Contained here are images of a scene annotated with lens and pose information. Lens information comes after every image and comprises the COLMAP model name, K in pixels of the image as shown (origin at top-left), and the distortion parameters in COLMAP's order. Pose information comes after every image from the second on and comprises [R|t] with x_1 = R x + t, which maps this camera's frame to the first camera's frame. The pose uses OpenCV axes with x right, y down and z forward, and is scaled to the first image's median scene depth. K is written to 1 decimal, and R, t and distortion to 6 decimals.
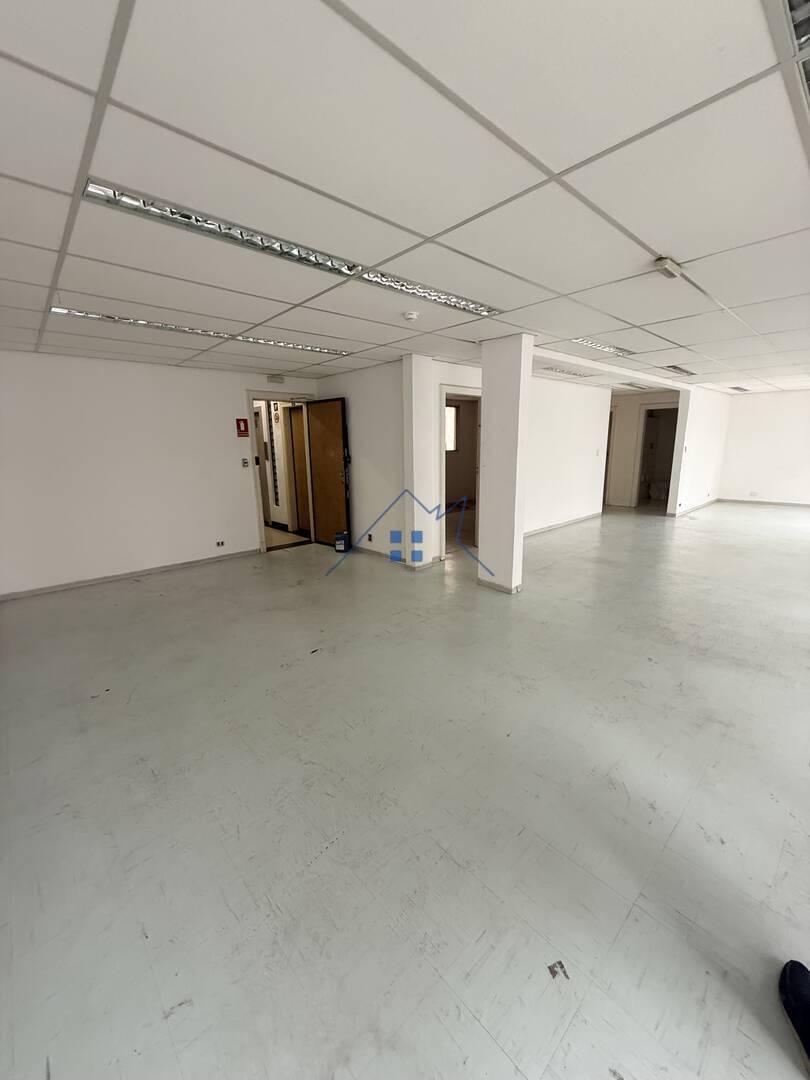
lens RADIAL K [[431.9, 0, 404.1], [0, 431.9, 532.9], [0, 0, 1]] dist [-0.001388, 0.000364]
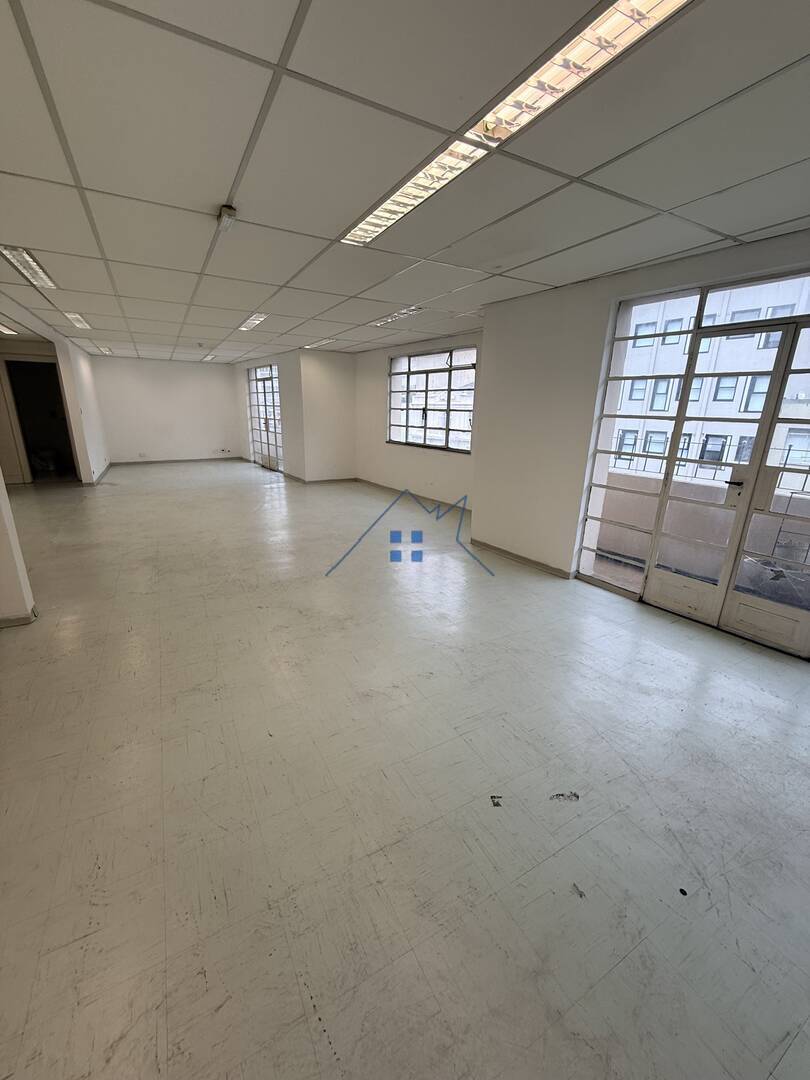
lens RADIAL K [[431.9, 0, 406.5], [0, 431.9, 535.1], [0, 0, 1]] dist [-0.001388, 0.000364]
pose [[0.229868, -0.254377, 0.939390, -0.152289], [0.175773, 0.960215, 0.217005, -0.024400], [-0.957217, 0.115237, 0.265435, 0.163284]]
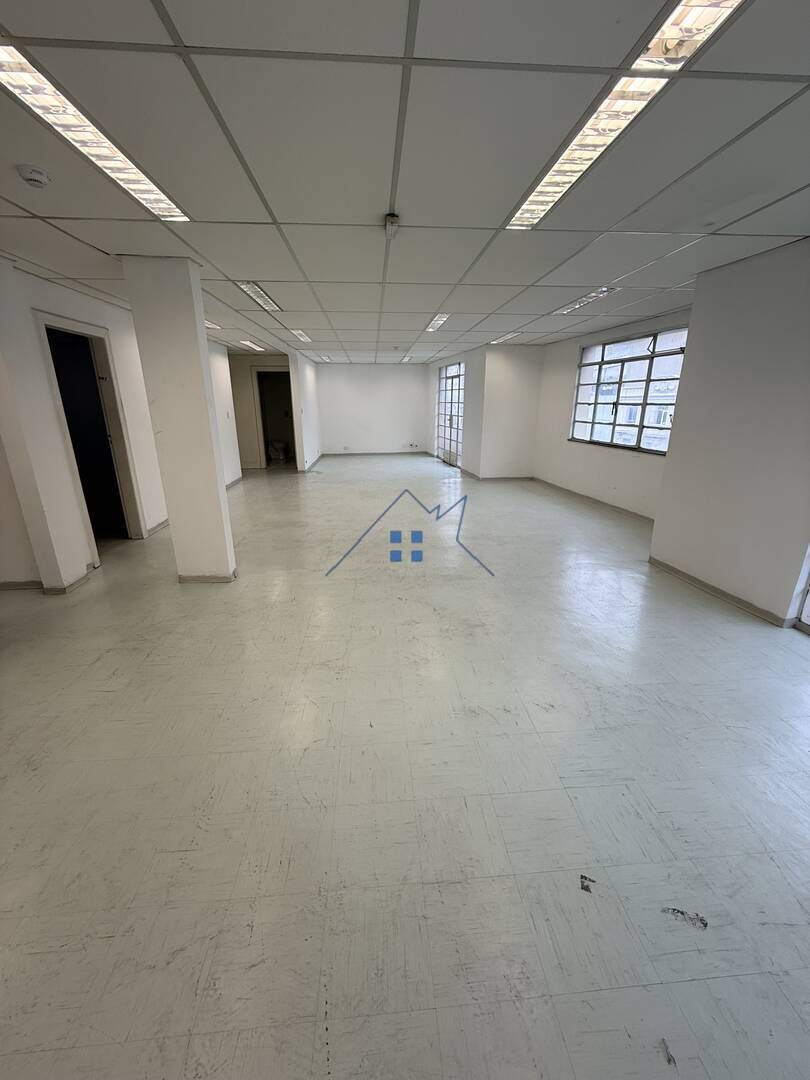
lens RADIAL K [[431.9, 0, 406.4], [0, 431.9, 535.1], [0, 0, 1]] dist [-0.001388, 0.000364]
pose [[0.616889, -0.218403, 0.756140, -0.114747], [0.153187, 0.975672, 0.156837, -0.021119], [-0.771998, 0.019080, 0.635338, 0.127194]]
